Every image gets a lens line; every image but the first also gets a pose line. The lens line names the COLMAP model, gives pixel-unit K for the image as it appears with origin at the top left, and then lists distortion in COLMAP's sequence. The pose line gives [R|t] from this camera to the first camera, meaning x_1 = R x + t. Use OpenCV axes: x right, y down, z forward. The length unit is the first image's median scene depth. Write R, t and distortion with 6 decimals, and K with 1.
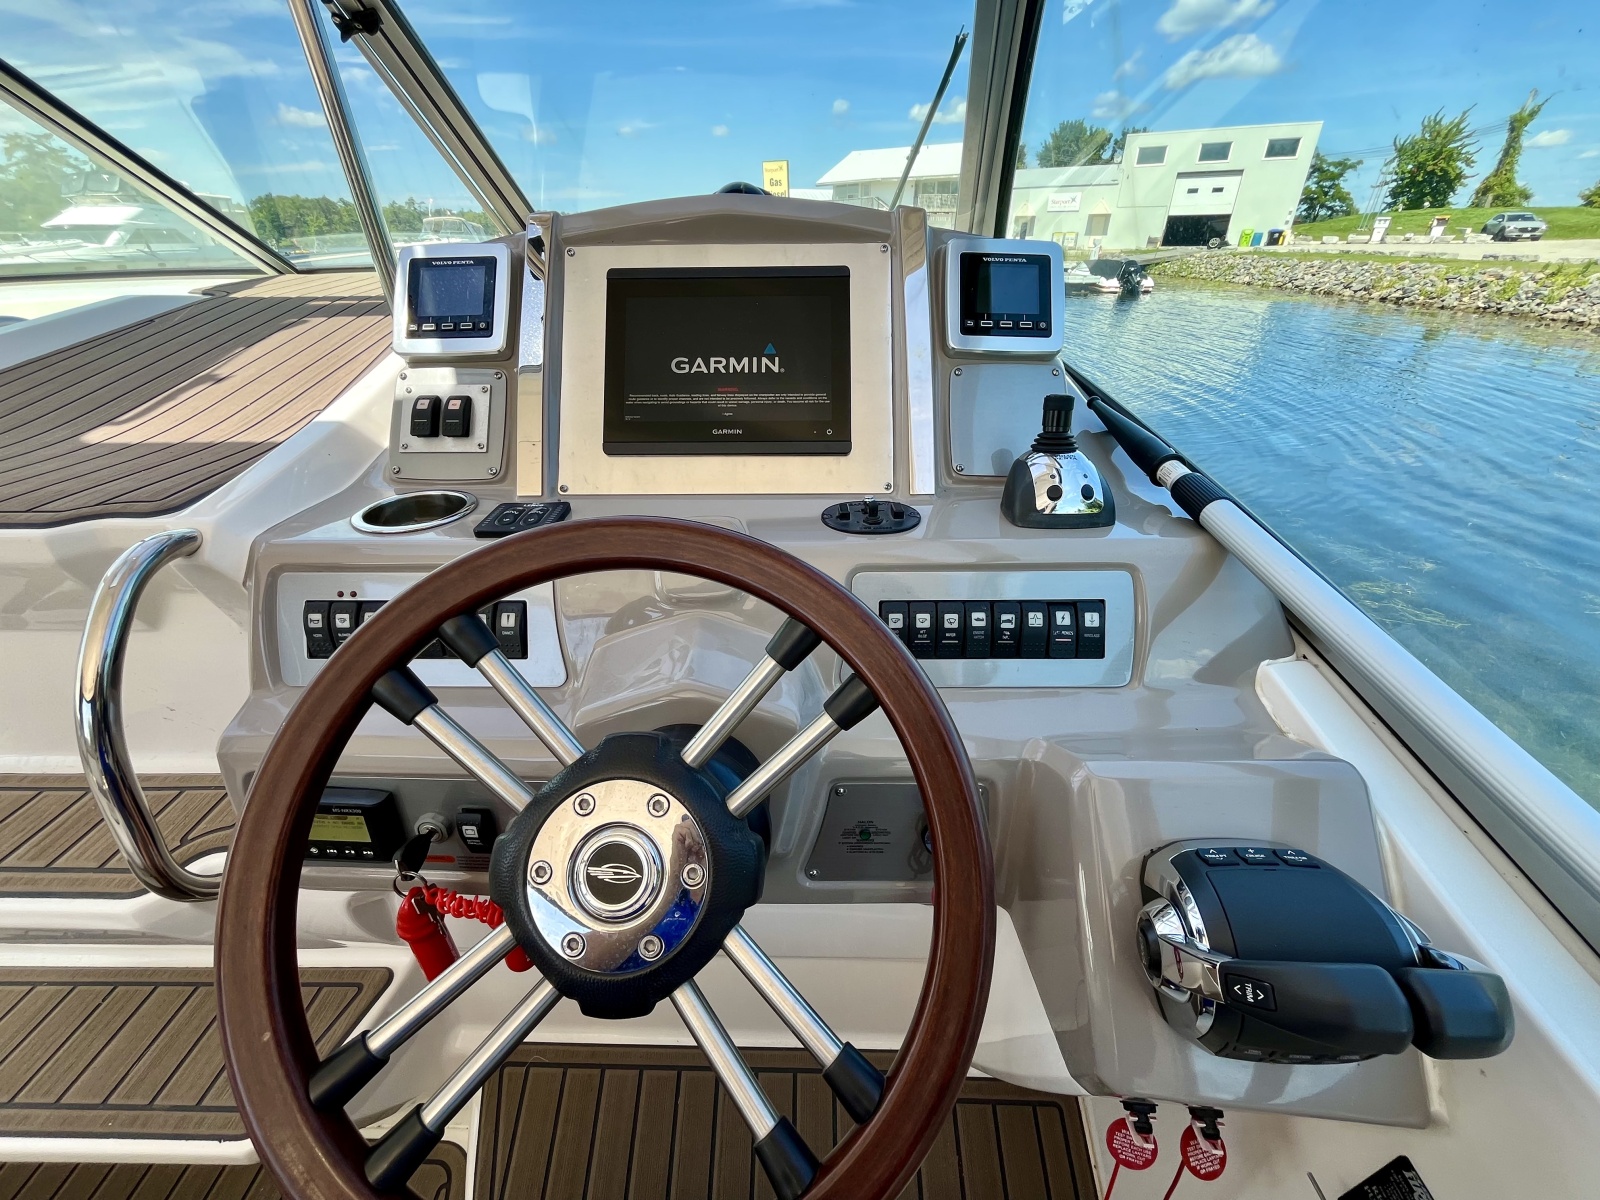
lens RADIAL K [[641.6, 0, 800.0], [0, 641.6, 600.0], [0, 0, 1]] dist [0.002794, -0.001695]
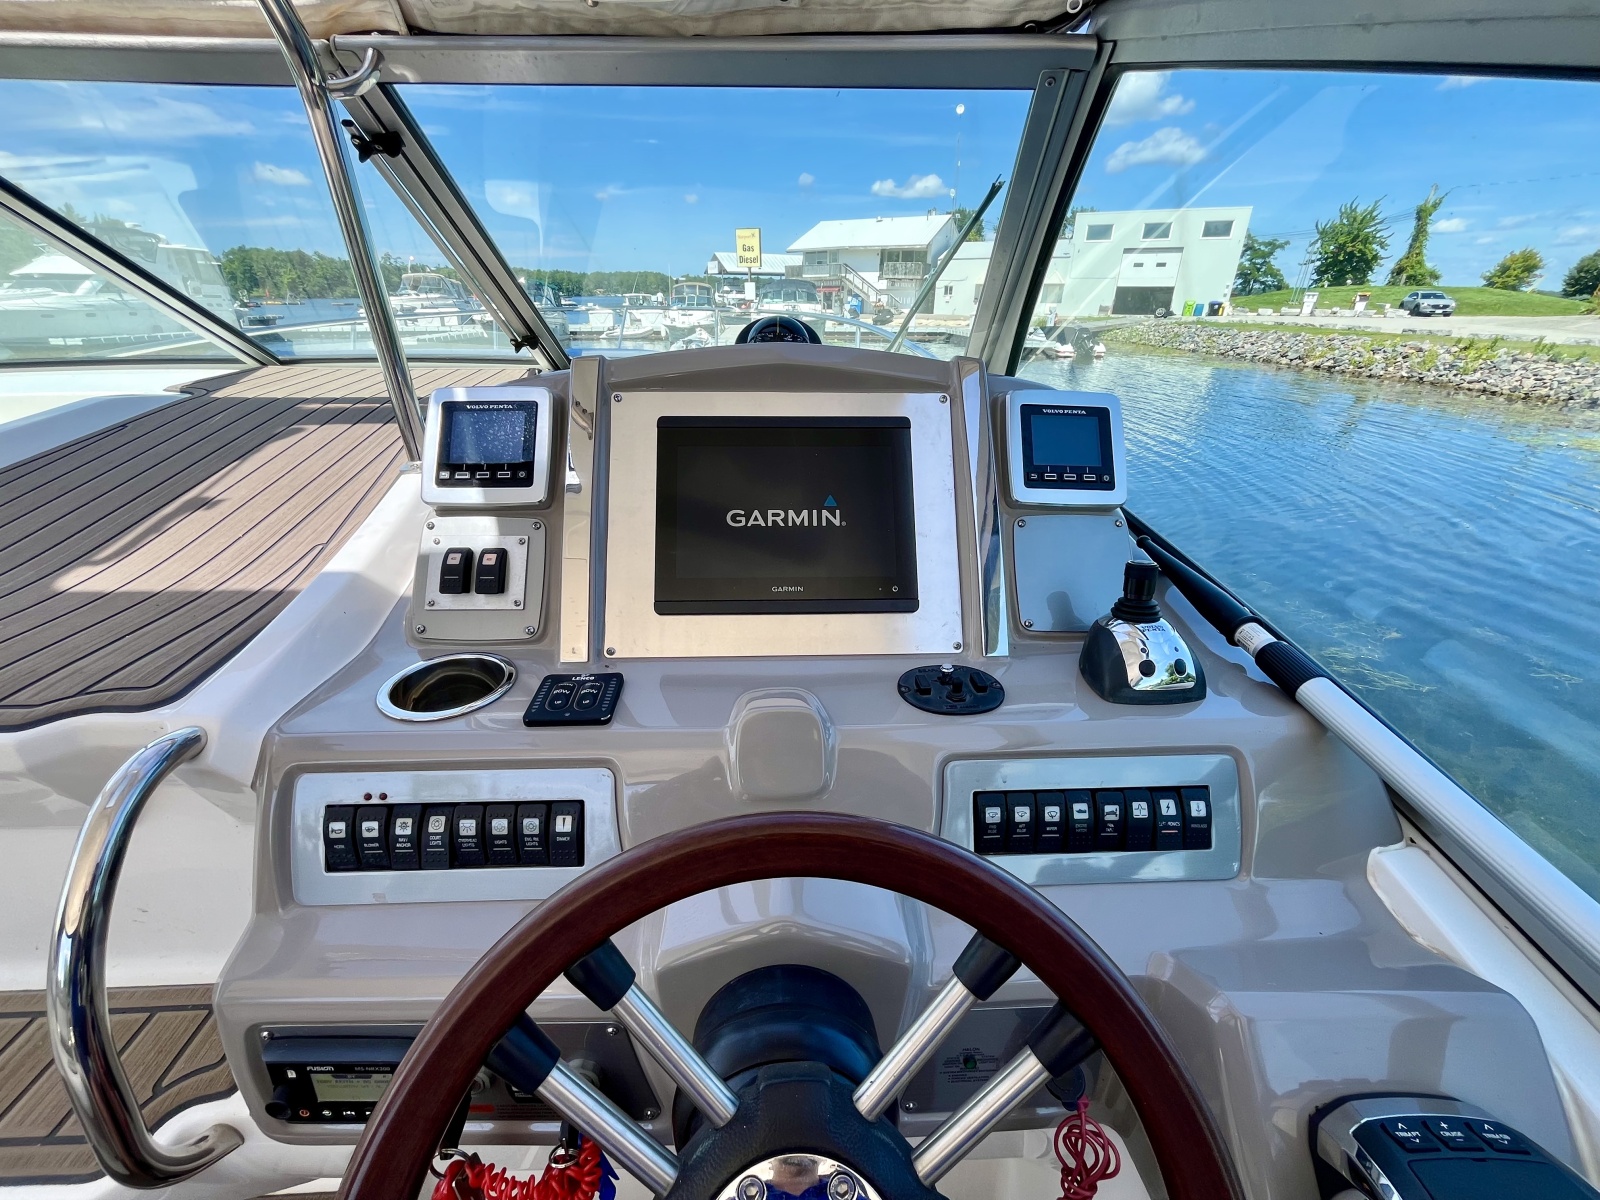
lens RADIAL K [[653.0, 0, 807.2], [0, 653.0, 605.5], [0, 0, 1]] dist [0.005816, -0.003500]
pose [[0.998199, -0.006857, 0.059595, -0.140460], [0.011344, 0.997098, -0.075285, -0.163616], [-0.058906, 0.075825, 0.995380, 0.045867]]
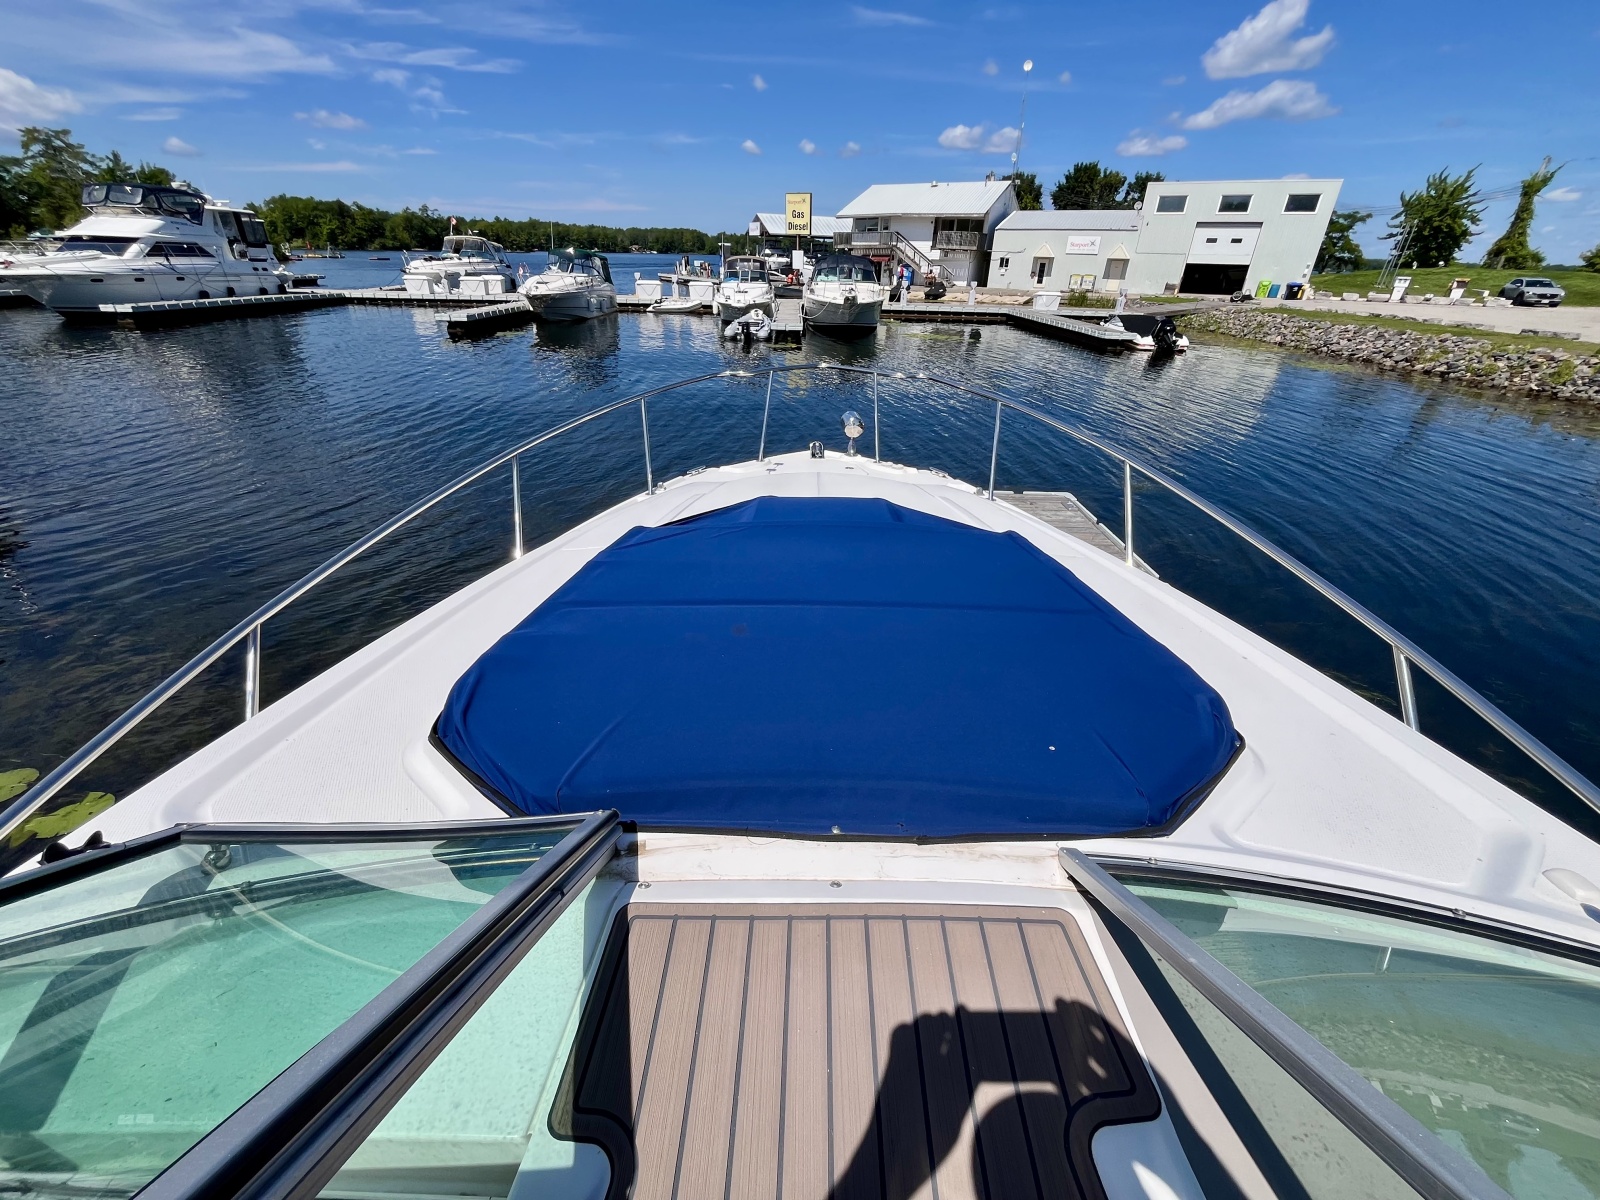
lens RADIAL K [[642.5, 0, 796.9], [0, 642.5, 586.1], [0, 0, 1]] dist [-0.000392, -0.000283]
pose [[0.999330, 0.026675, 0.025065, -3.902287], [-0.025994, 0.999294, -0.027136, -5.352035], [-0.025771, 0.026466, 0.999317, 3.283463]]
